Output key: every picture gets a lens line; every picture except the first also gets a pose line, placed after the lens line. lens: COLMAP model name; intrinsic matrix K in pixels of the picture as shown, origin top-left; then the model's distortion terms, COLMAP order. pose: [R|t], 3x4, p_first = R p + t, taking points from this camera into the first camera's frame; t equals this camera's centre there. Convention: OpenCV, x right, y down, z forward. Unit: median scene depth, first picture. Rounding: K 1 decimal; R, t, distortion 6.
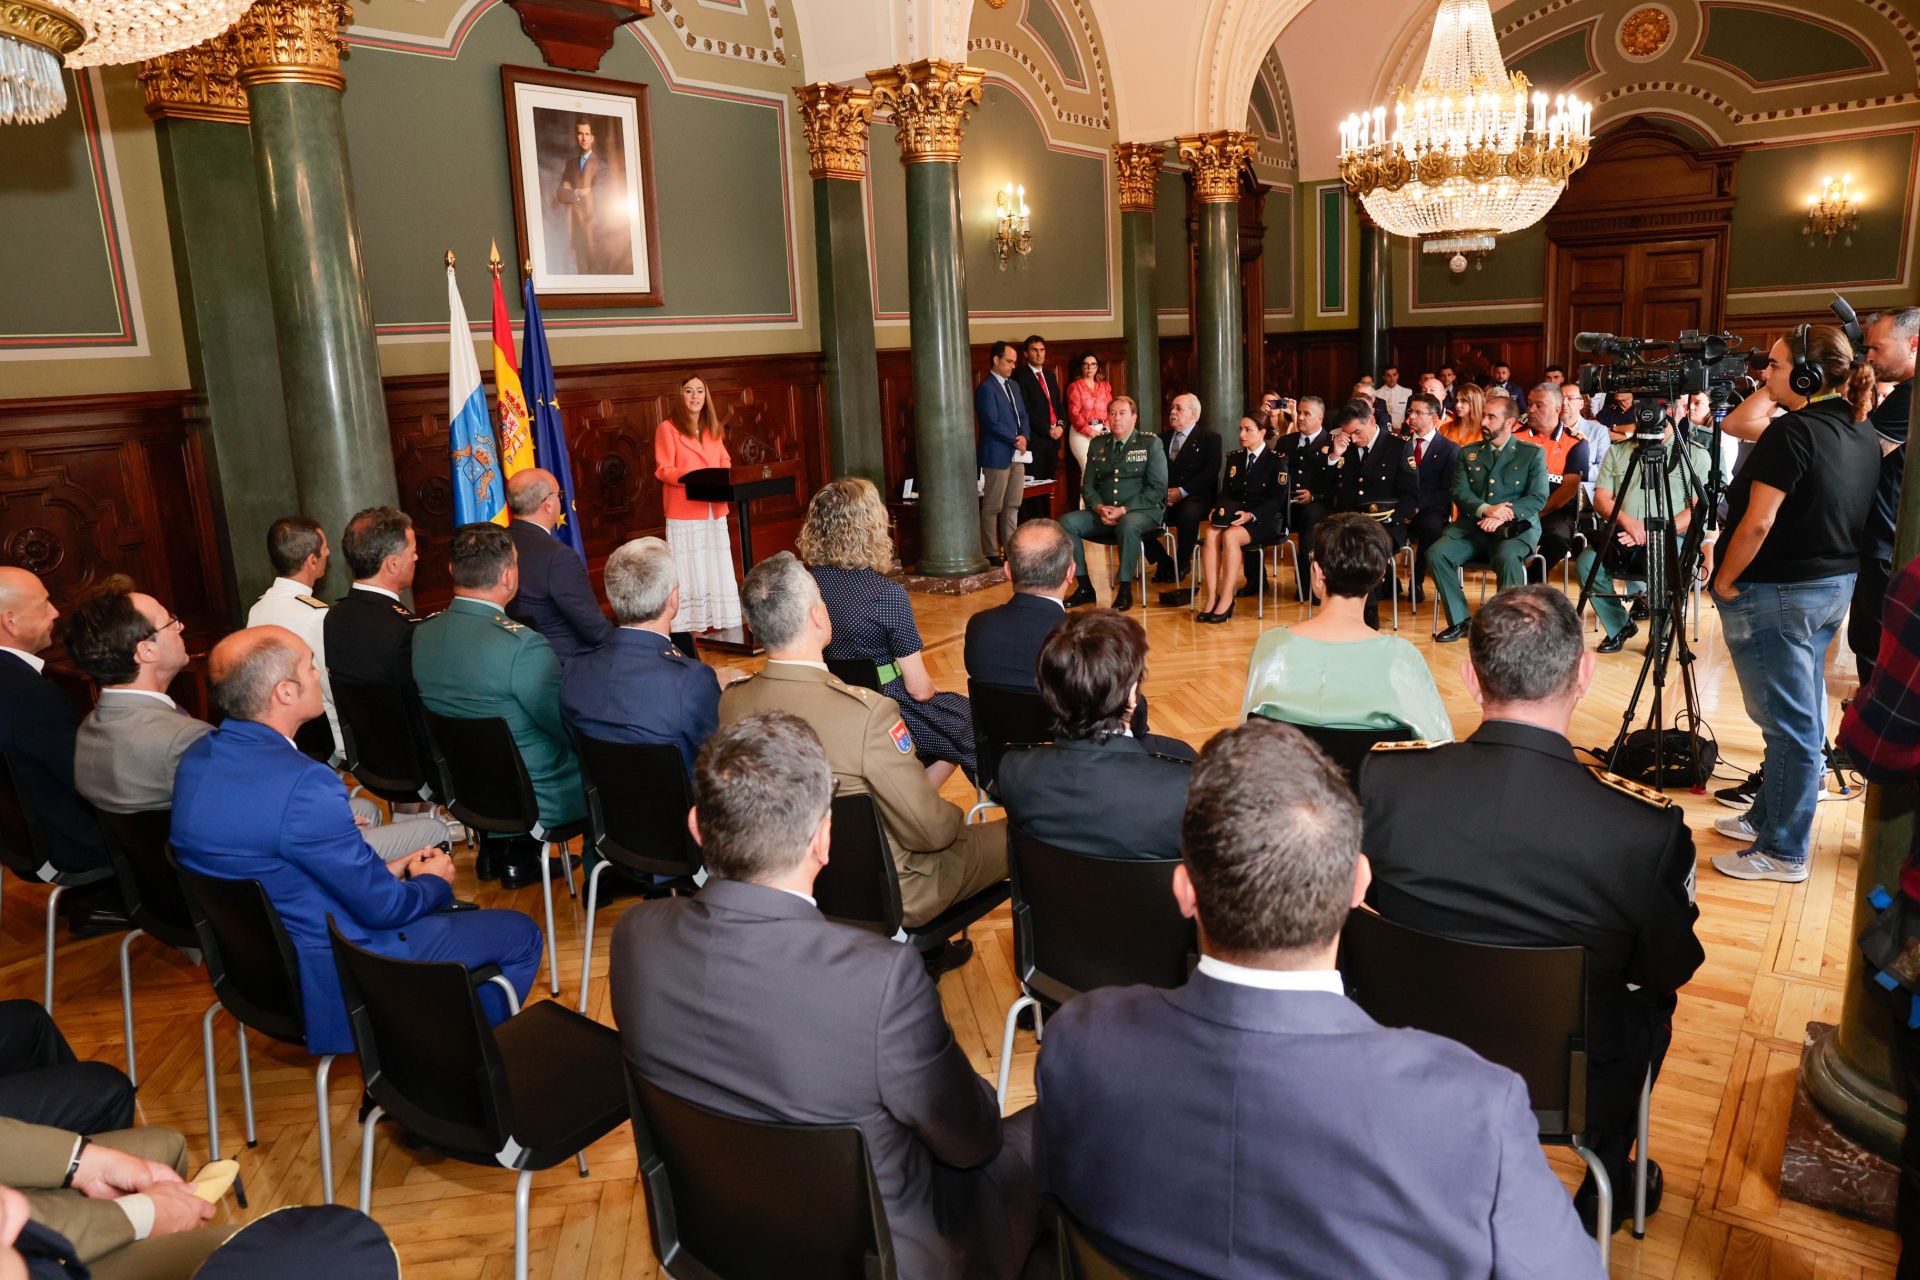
lens RADIAL K [[1321.0, 0, 965.6], [0, 1321.0, 641.6], [0, 0, 1]] dist [-0.108992, 0.087234]
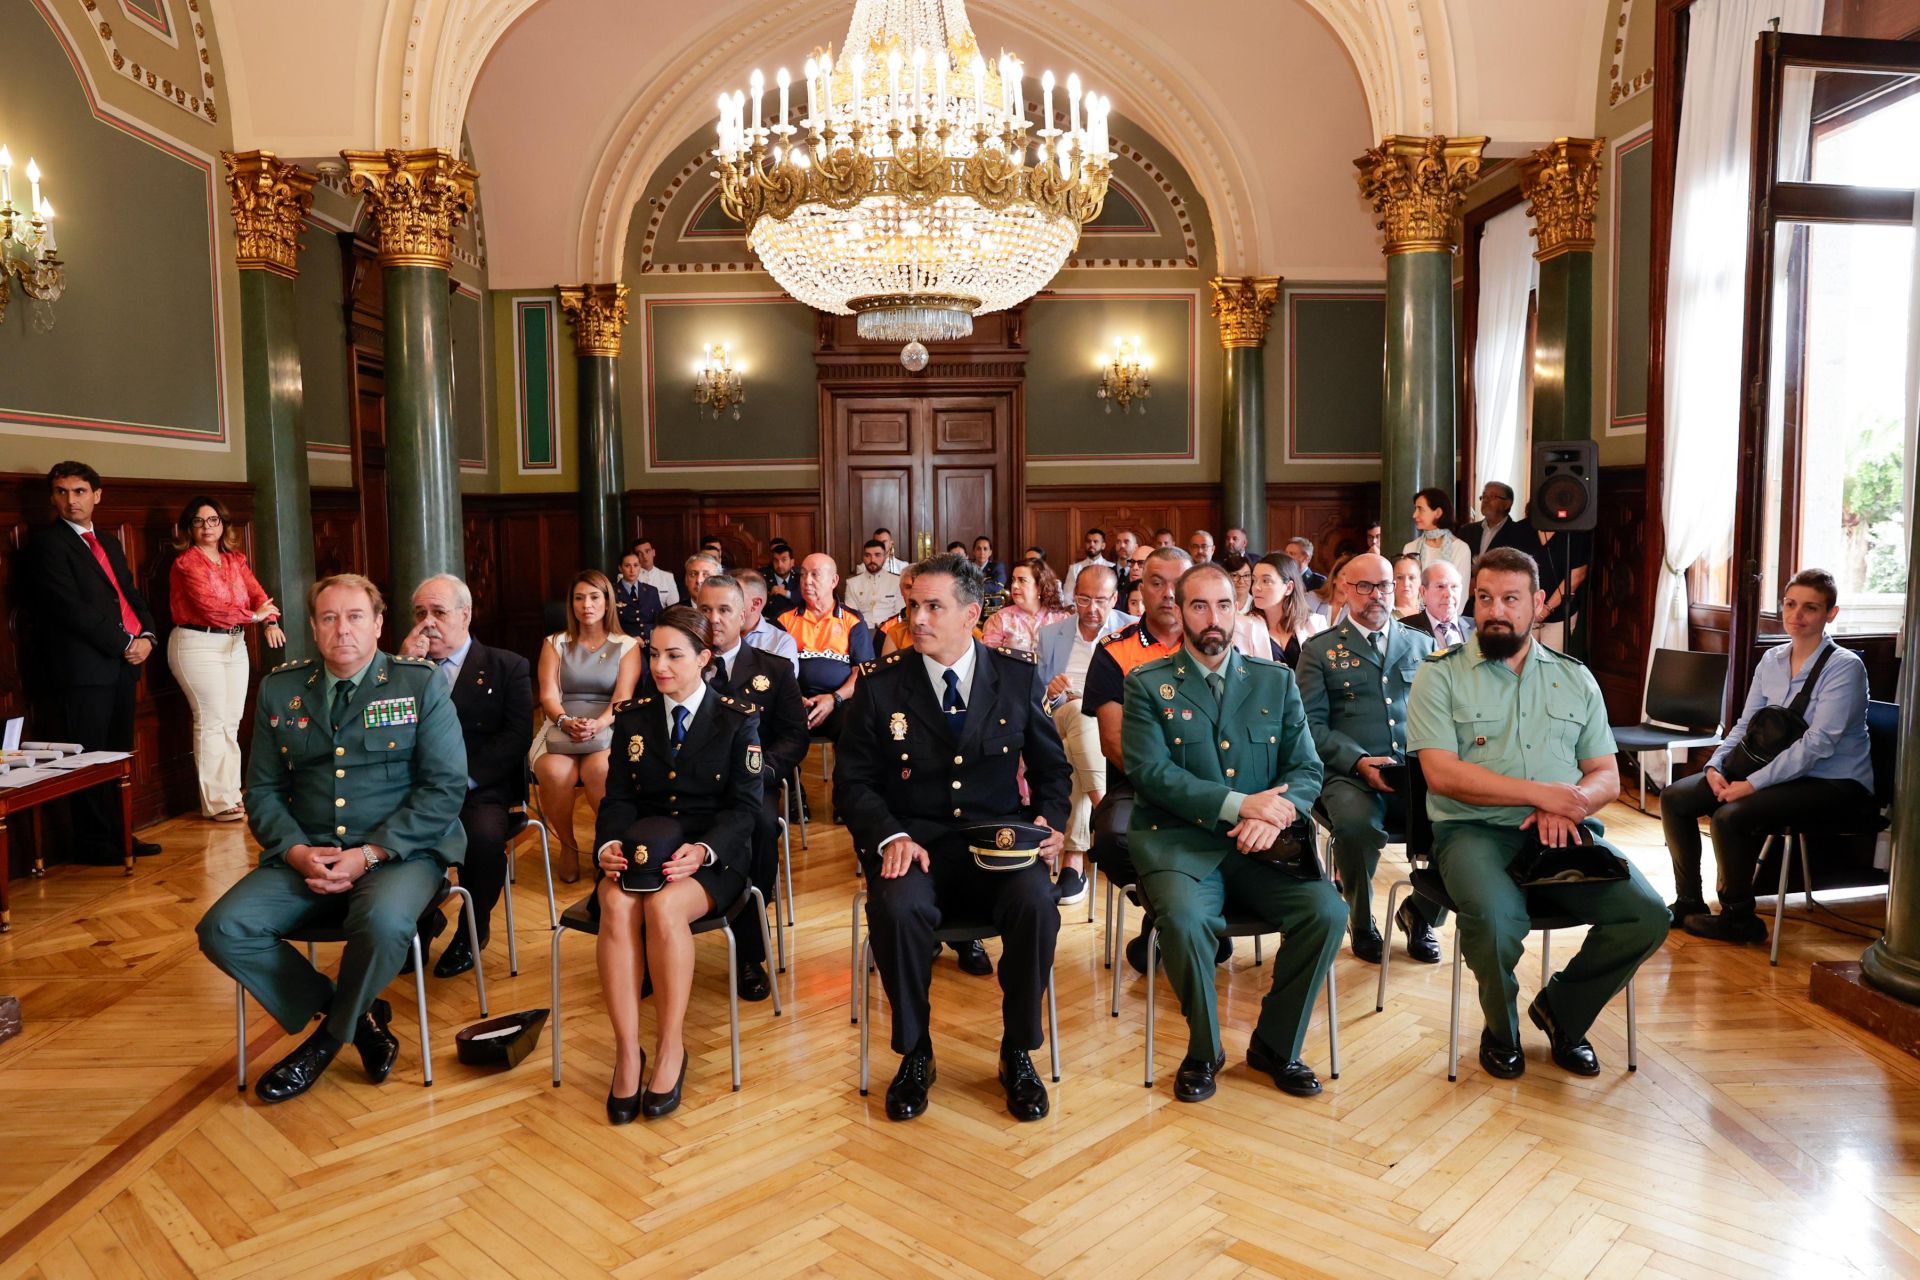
lens RADIAL K [[1340.2, 0, 956.9], [0, 1340.2, 642.3], [0, 0, 1]] dist [-0.107190, 0.088124]
pose [[0.788274, -0.021746, 0.614940, 0.010357], [0.110095, 0.988233, -0.106181, -0.067235], [-0.605395, 0.151401, 0.781393, 0.375072]]
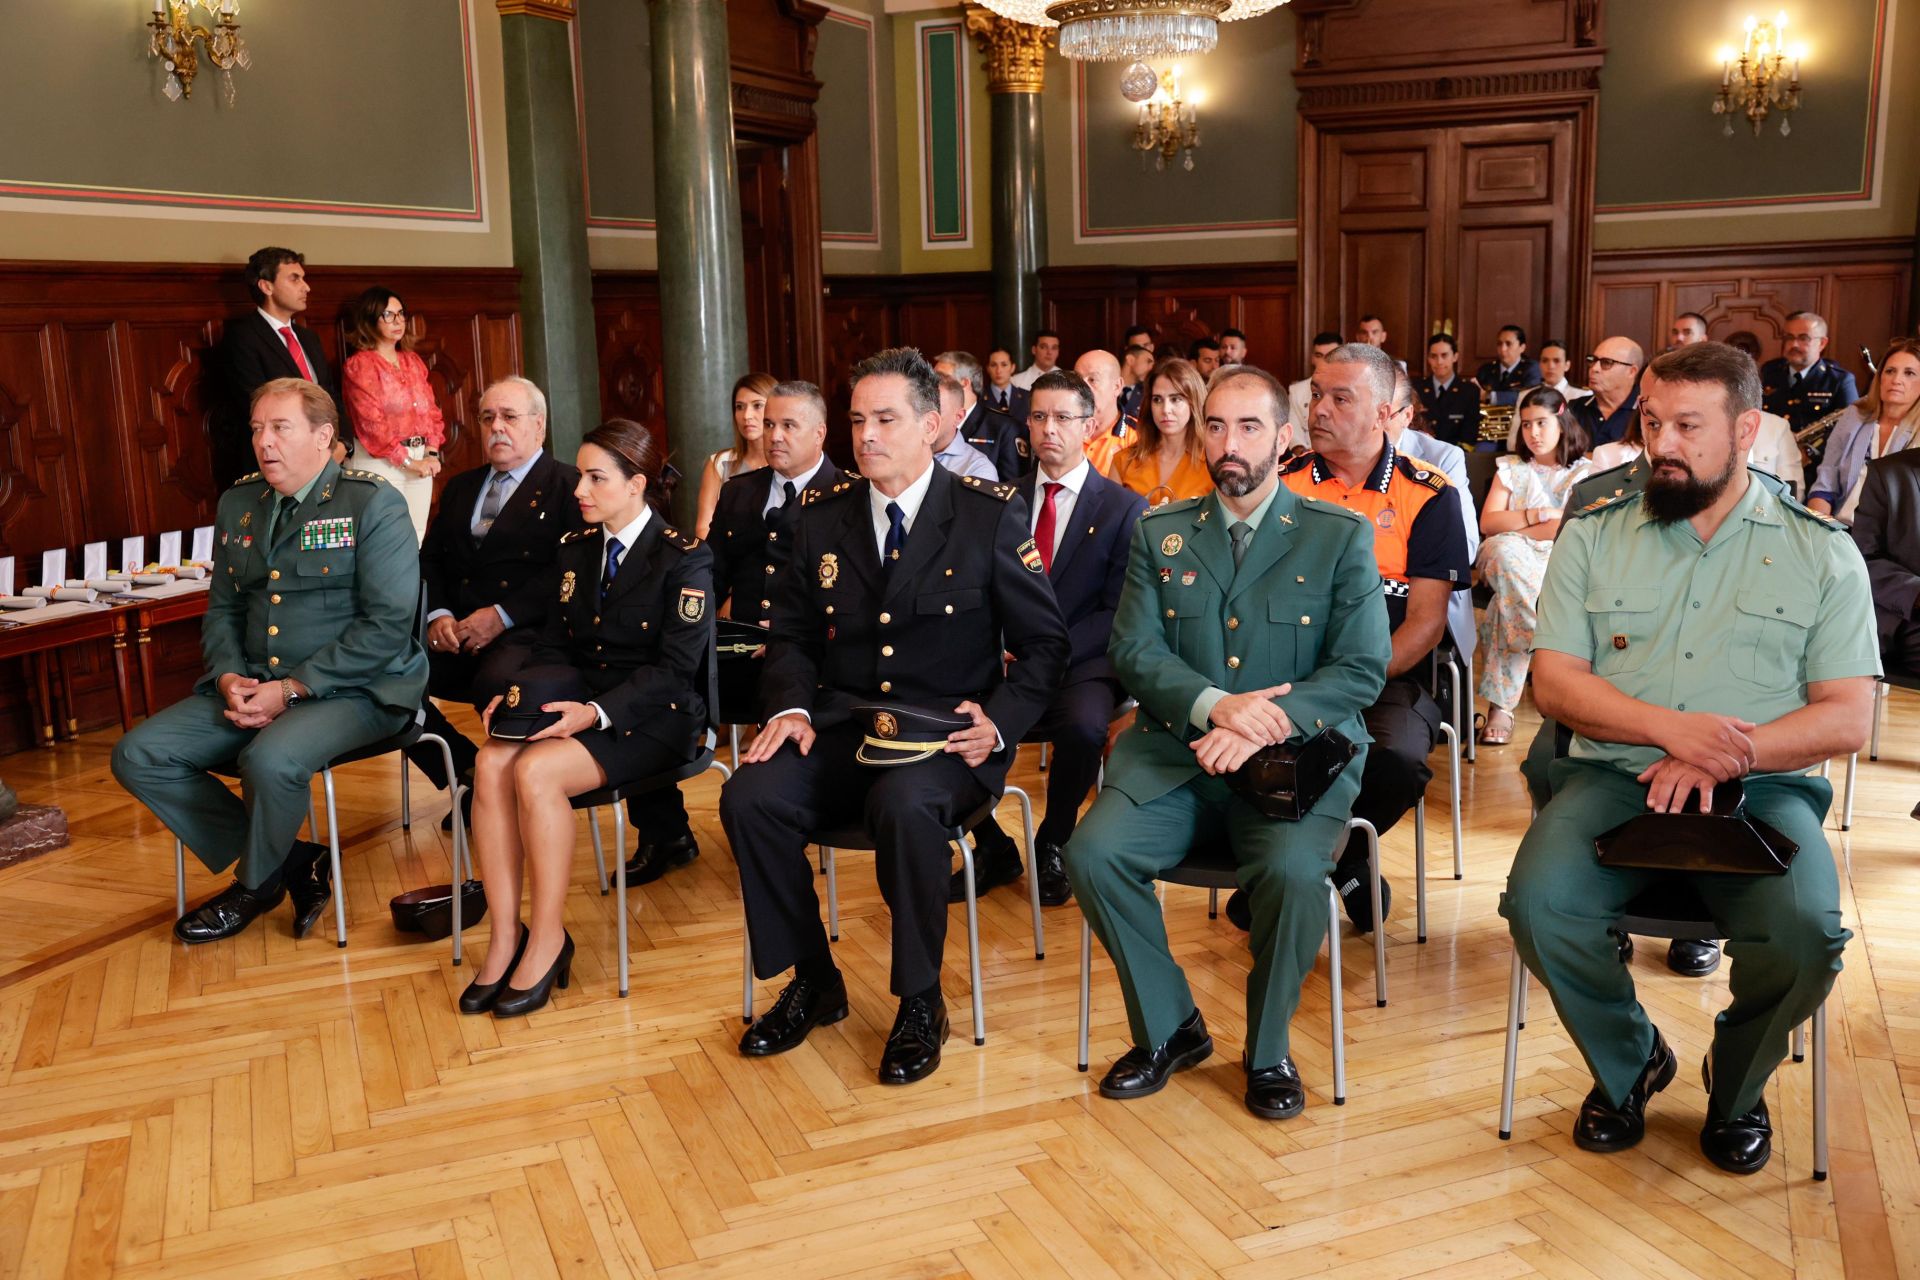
lens RADIAL K [[1776.8, 0, 969.2], [0, 1776.8, 622.8], [0, 0, 1]] dist [-0.020820, 0.000000]
pose [[0.970148, -0.021058, 0.241599, 0.124380], [0.034121, 0.998166, -0.050012, -0.057445], [-0.240102, 0.056763, 0.969087, 0.313390]]
